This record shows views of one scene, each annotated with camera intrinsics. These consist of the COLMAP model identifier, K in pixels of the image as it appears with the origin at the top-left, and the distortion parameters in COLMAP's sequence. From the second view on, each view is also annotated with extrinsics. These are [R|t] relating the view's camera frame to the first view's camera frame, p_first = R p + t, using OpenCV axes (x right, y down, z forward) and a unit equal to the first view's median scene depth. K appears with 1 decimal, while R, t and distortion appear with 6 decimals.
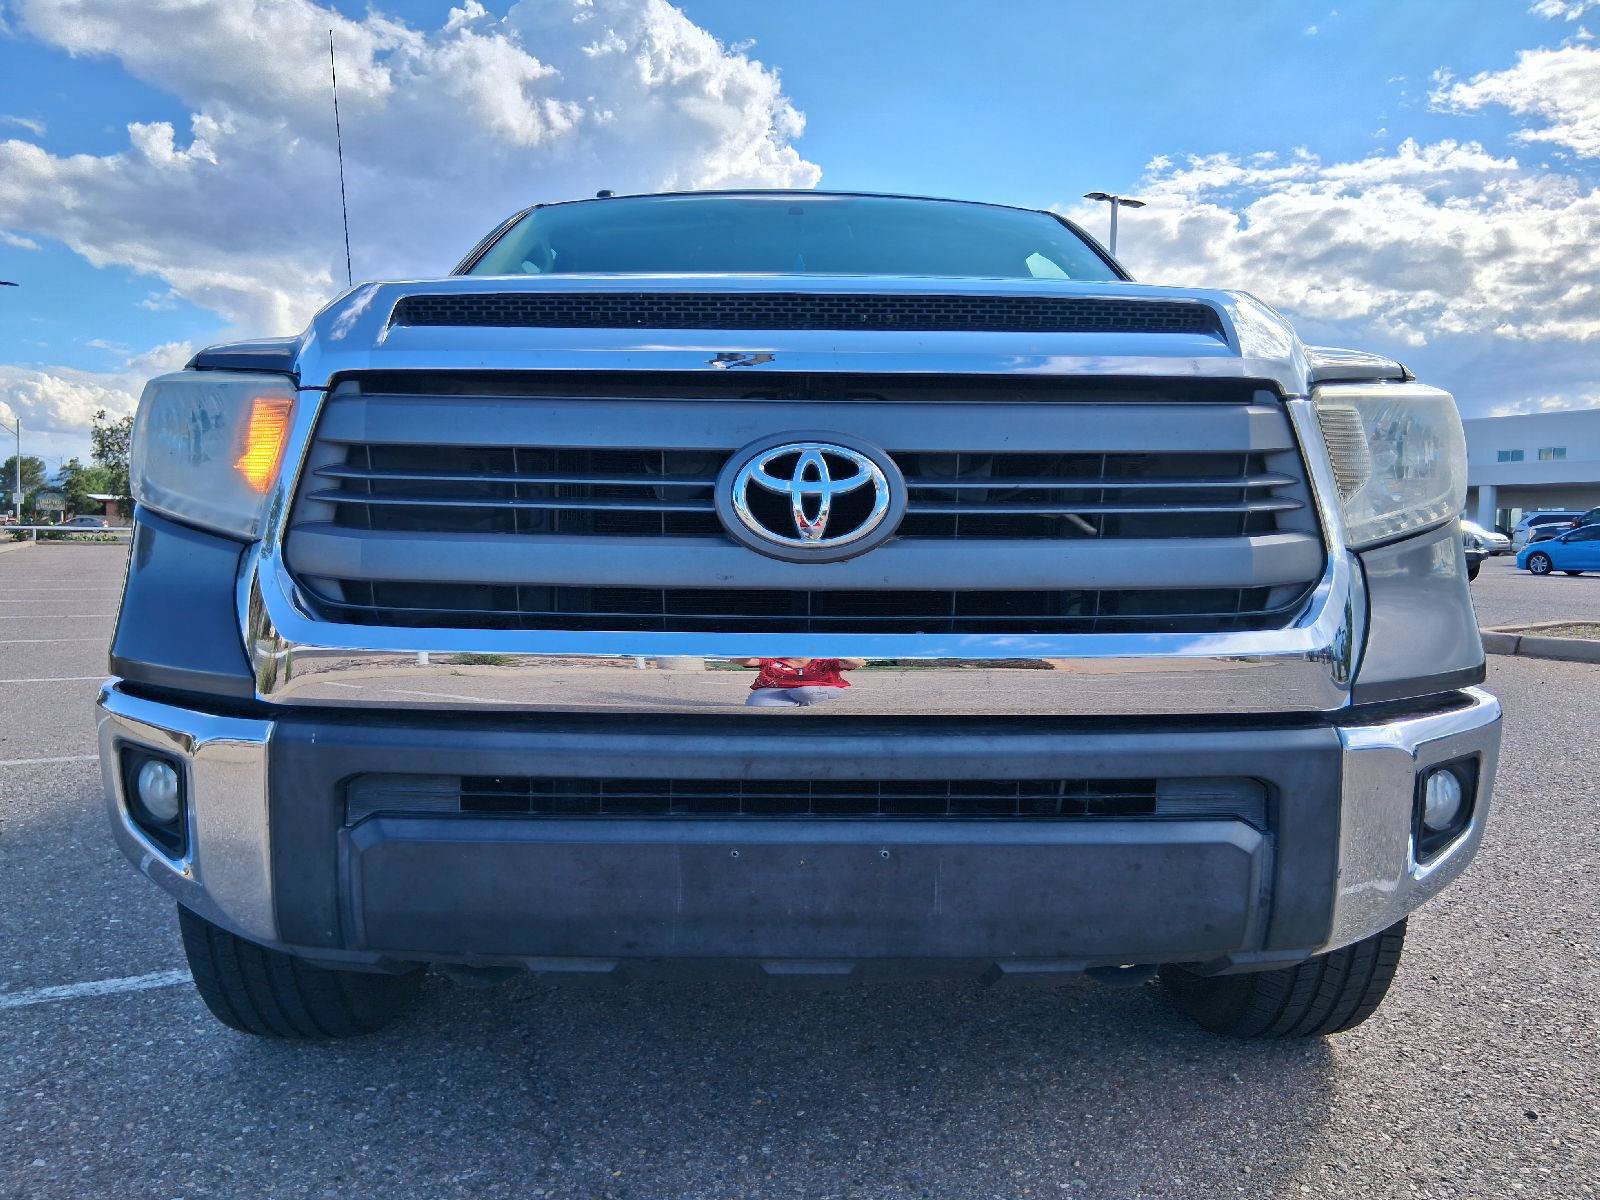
lens RADIAL K [[1228.7, 0, 789.9], [0, 1228.7, 566.0], [0, 0, 1]] dist [0.050354, -0.083615]
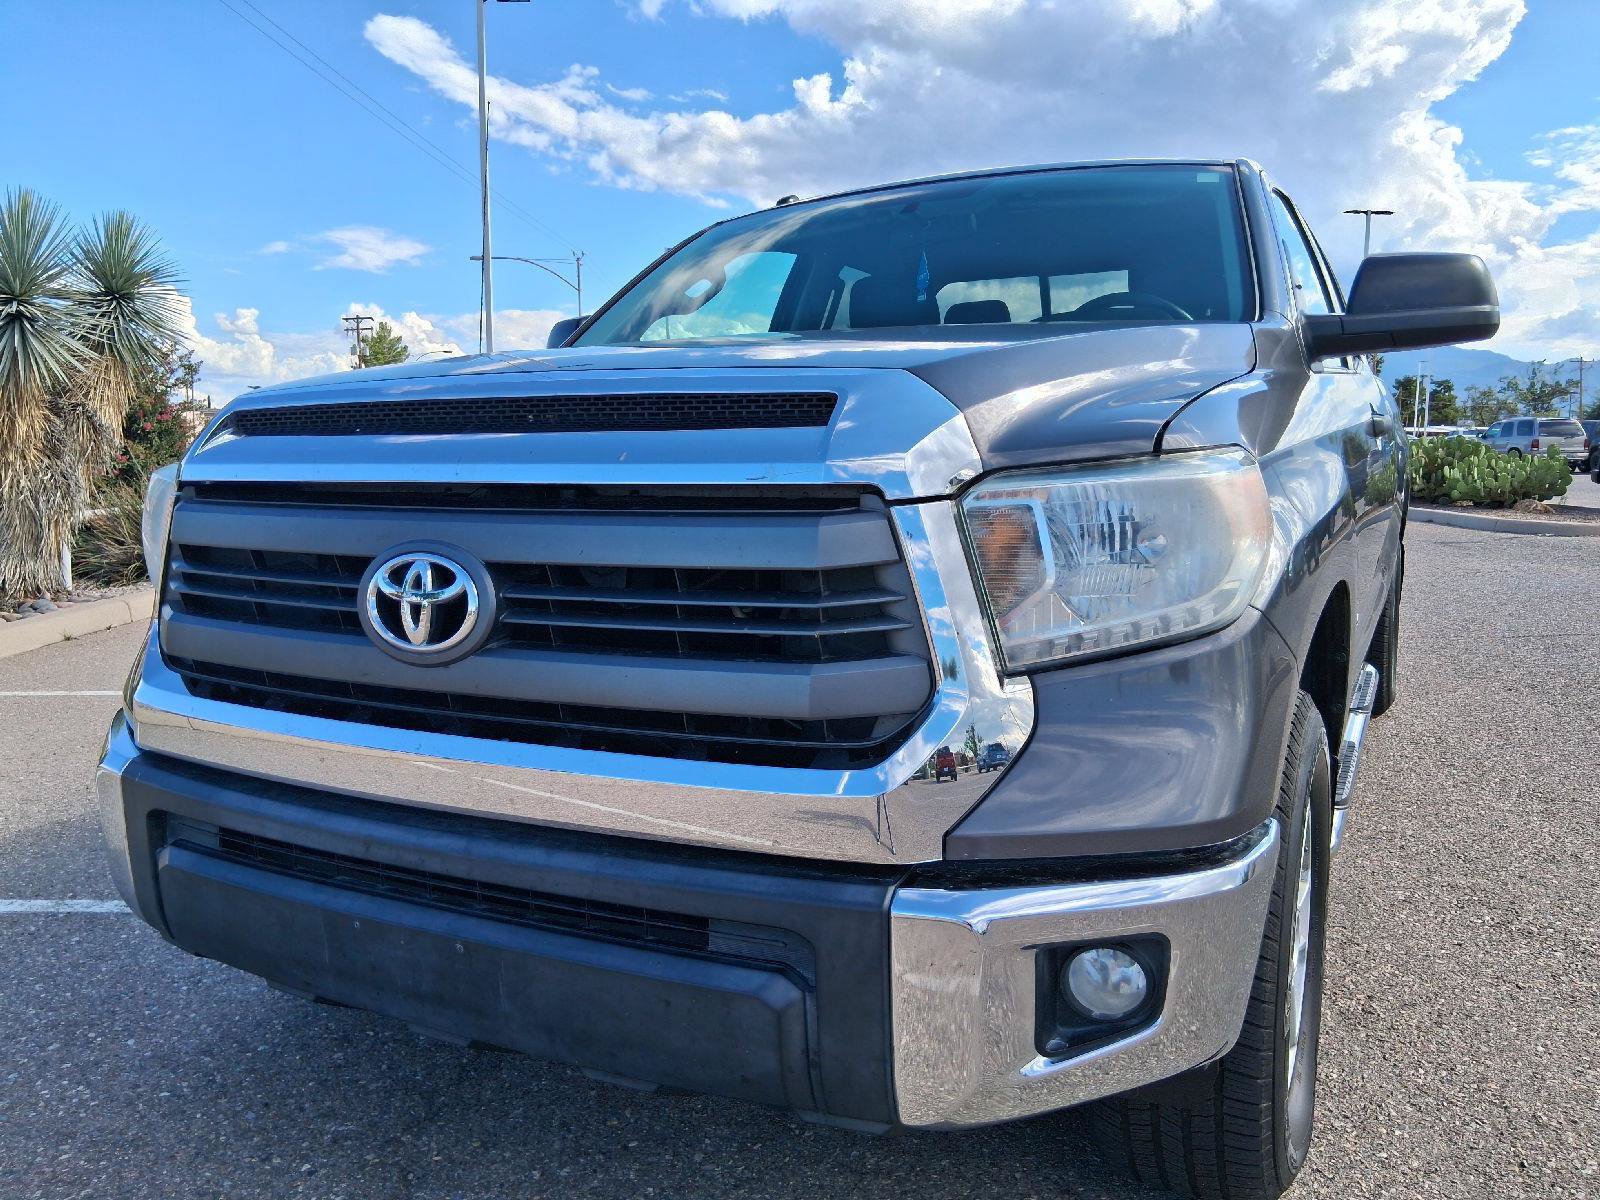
lens RADIAL K [[1228.7, 0, 801.2], [0, 1228.7, 569.5], [0, 0, 1]] dist [0.050354, -0.083615]
pose [[0.886097, 0.032278, -0.462374, 0.789440], [0.000246, 0.997539, 0.070109, -0.158833], [0.463500, -0.062237, 0.883909, 0.209937]]
